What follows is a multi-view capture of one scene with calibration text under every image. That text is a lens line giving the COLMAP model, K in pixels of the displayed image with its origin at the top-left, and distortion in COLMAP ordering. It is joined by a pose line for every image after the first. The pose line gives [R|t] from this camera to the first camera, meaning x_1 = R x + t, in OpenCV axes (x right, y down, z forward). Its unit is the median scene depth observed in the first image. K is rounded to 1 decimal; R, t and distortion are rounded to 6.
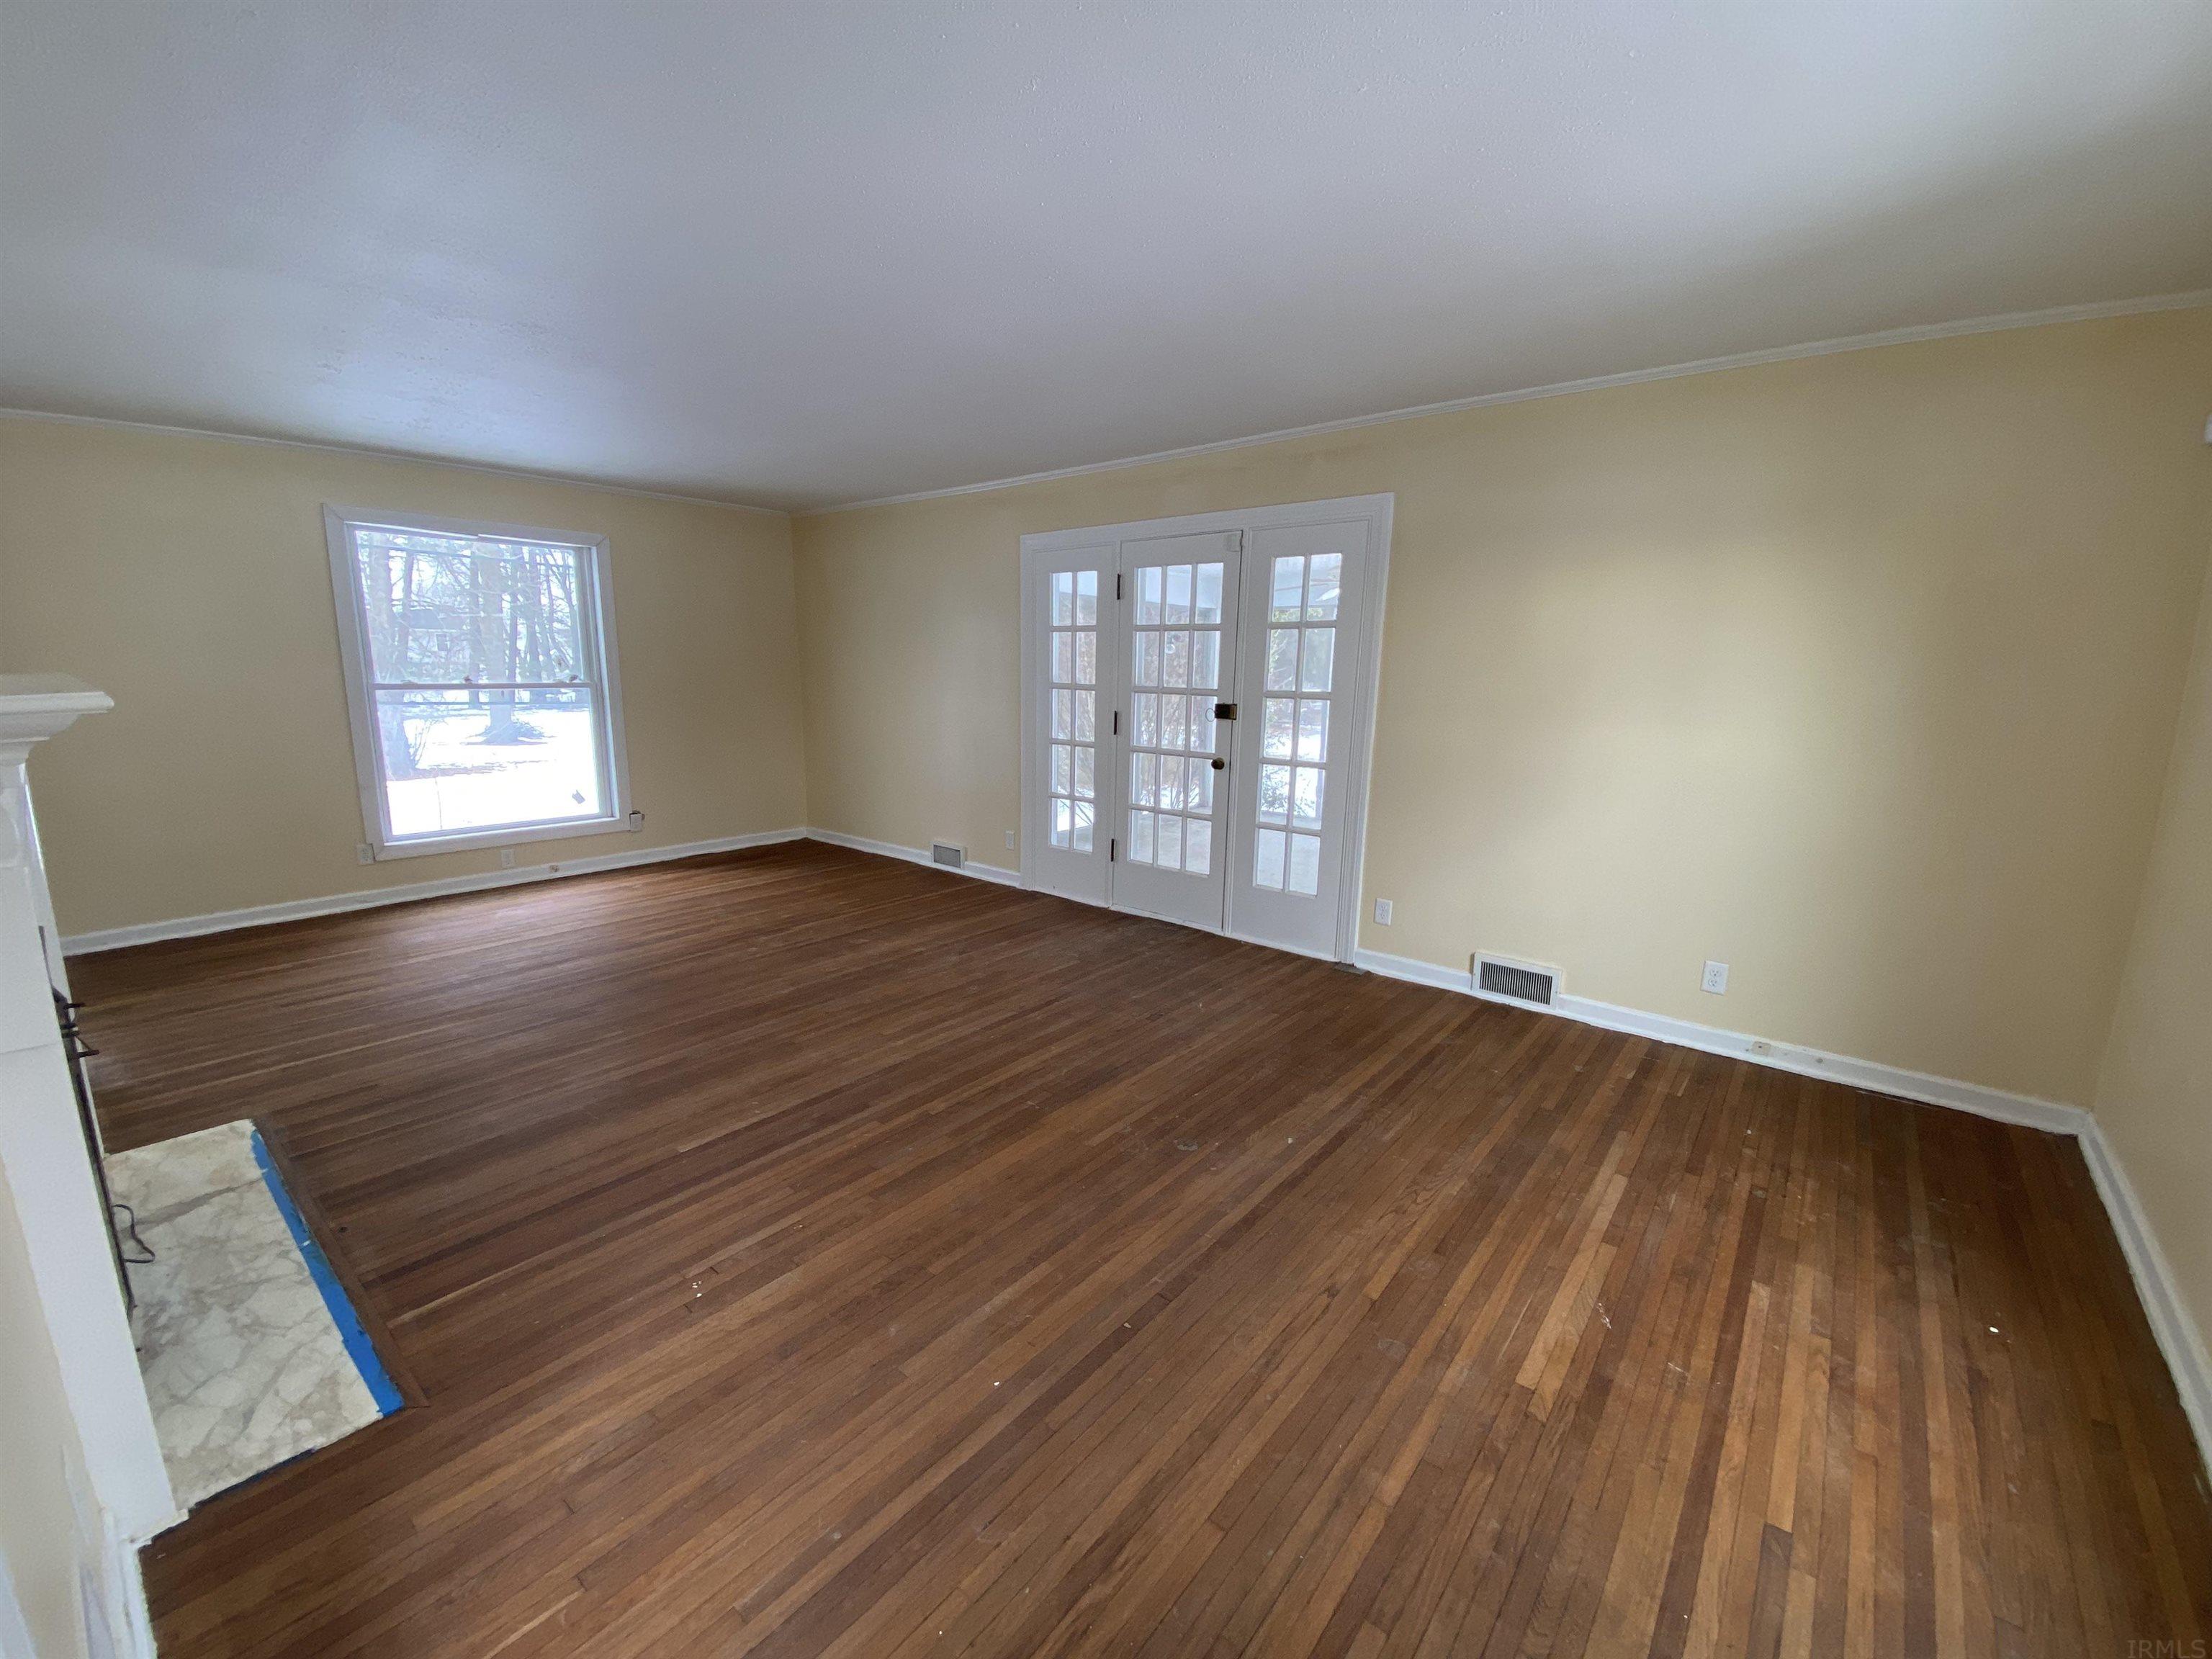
lens RADIAL K [[895.2, 0, 1097.2], [0, 895.2, 825.2], [0, 0, 1]] dist [-0.026871, -0.003754]
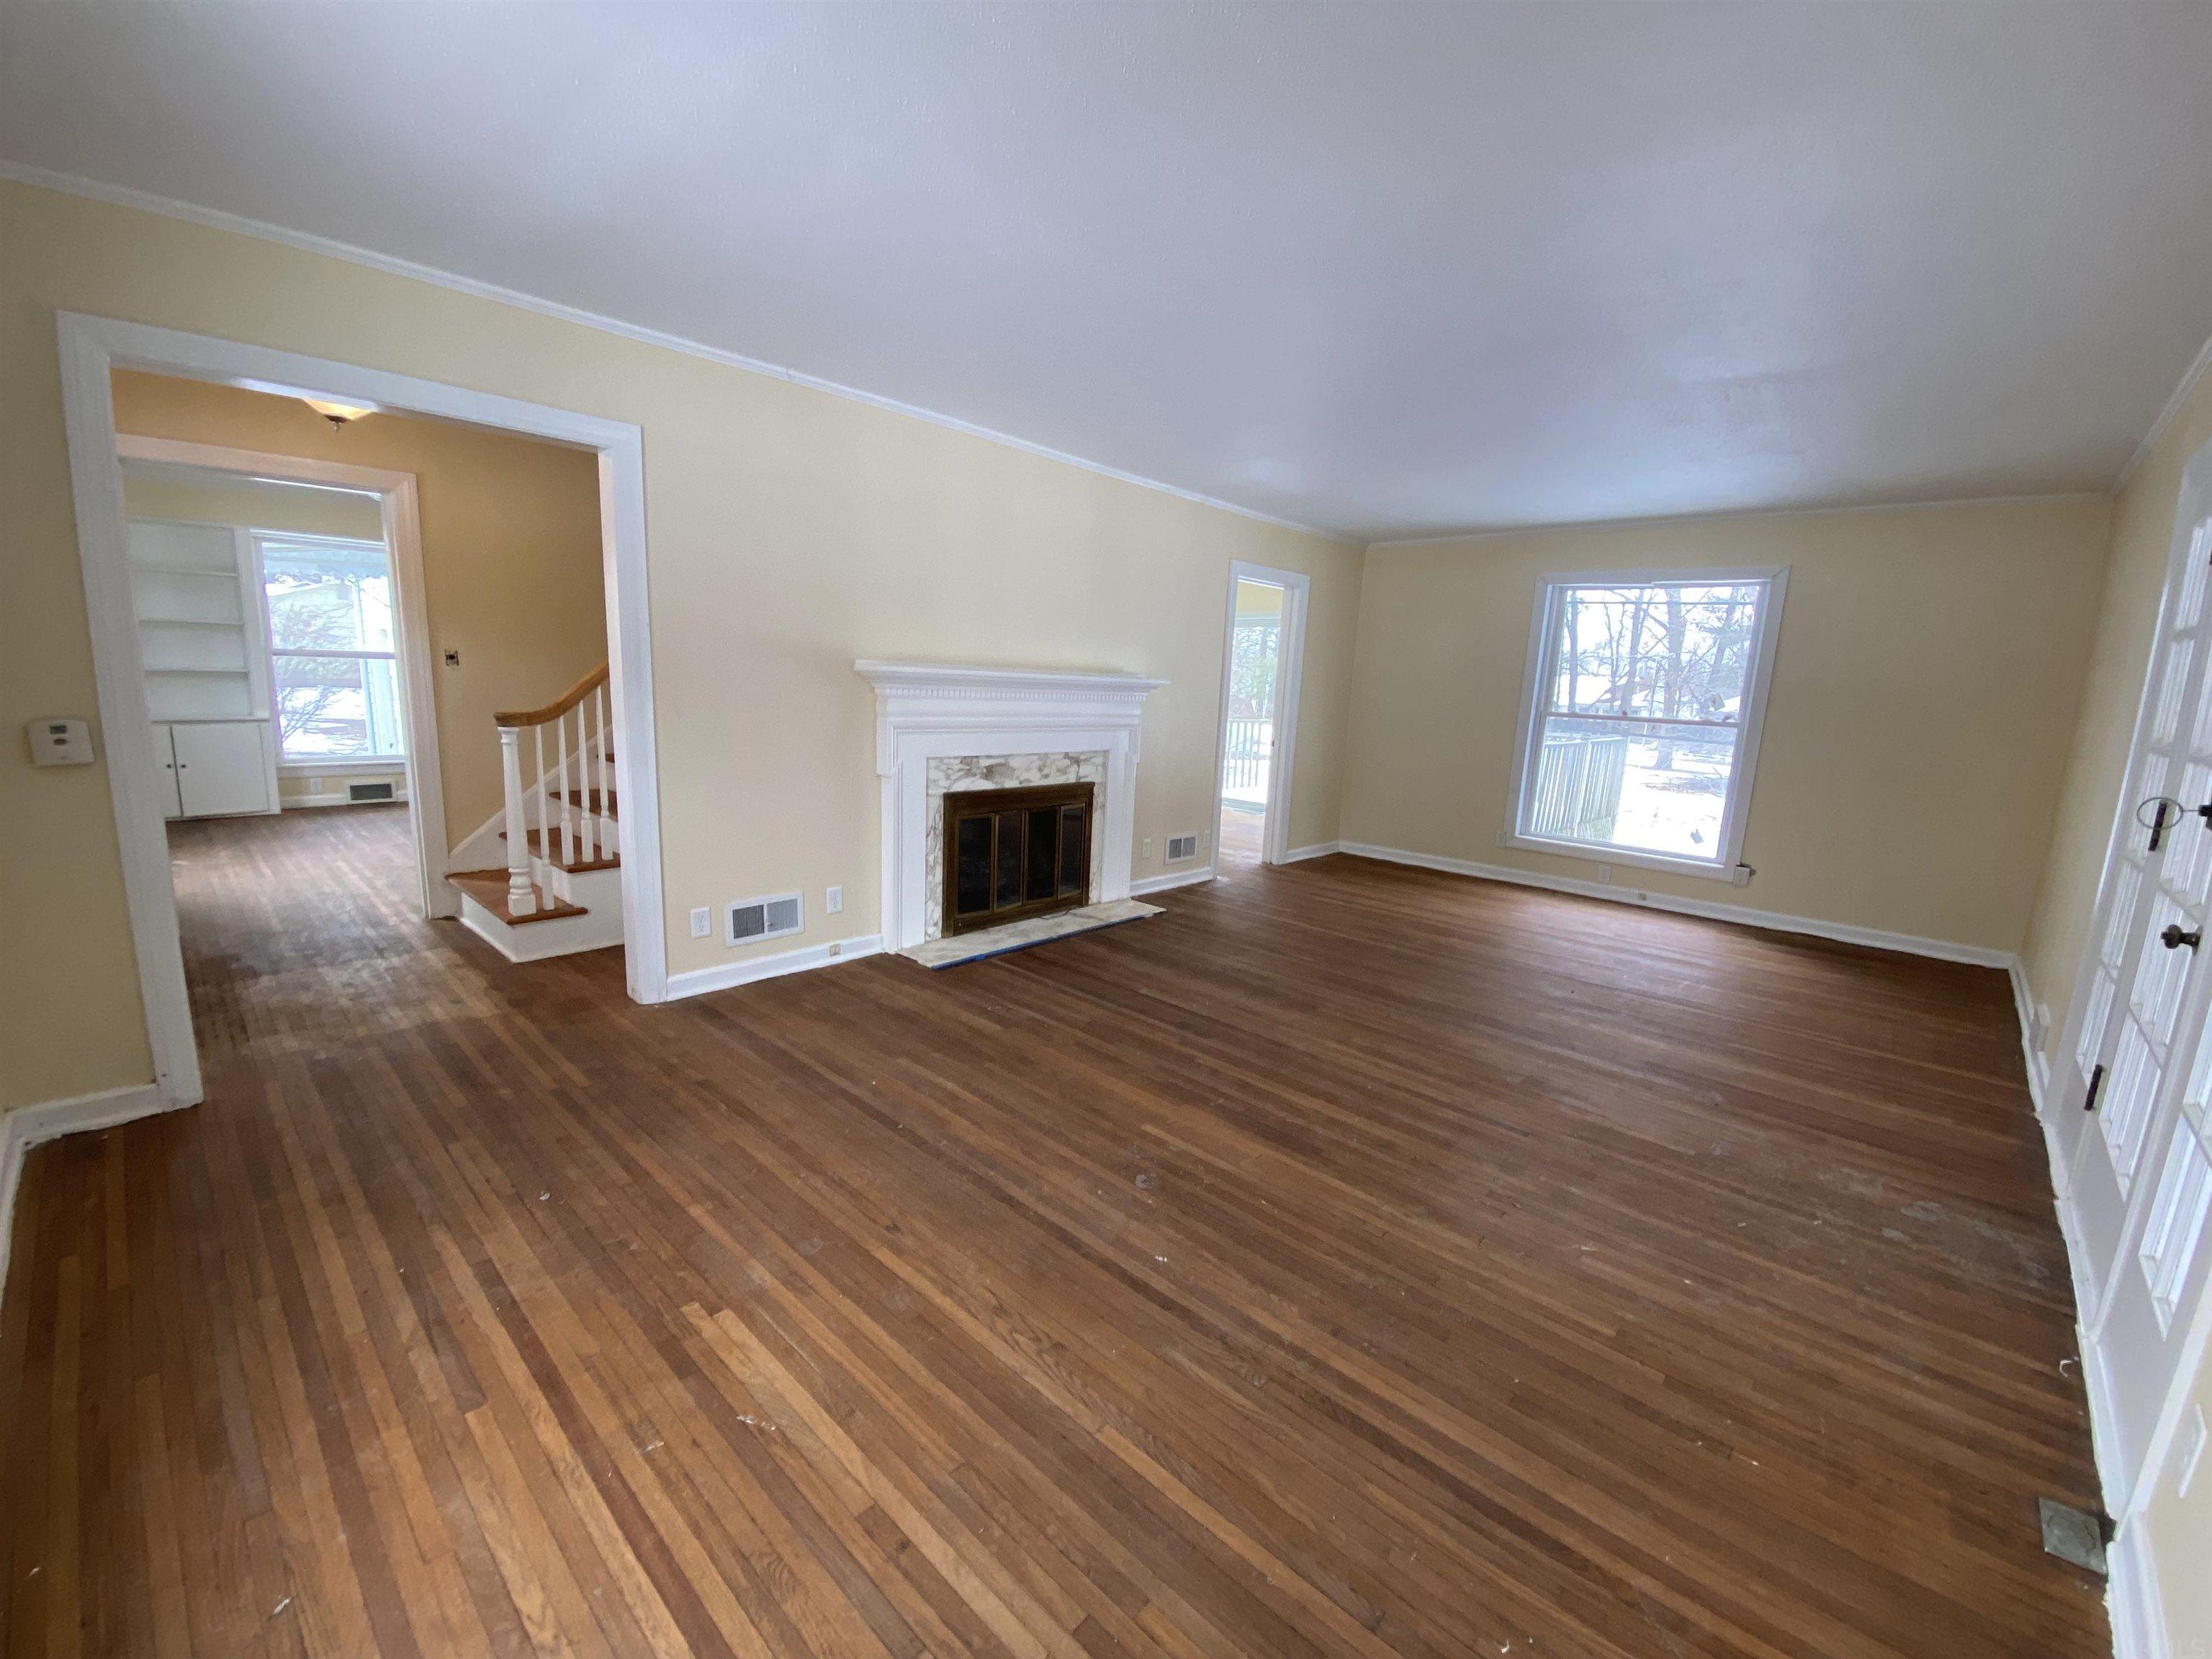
lens RADIAL K [[895.2, 0, 1105.7], [0, 895.2, 811.6], [0, 0, 1]] dist [-0.026871, -0.003754]
pose [[-0.039296, 0.150447, -0.987837, 1.162464], [-0.236119, 0.959205, 0.155479, -0.164664], [0.970929, 0.239357, -0.002169, 1.073514]]
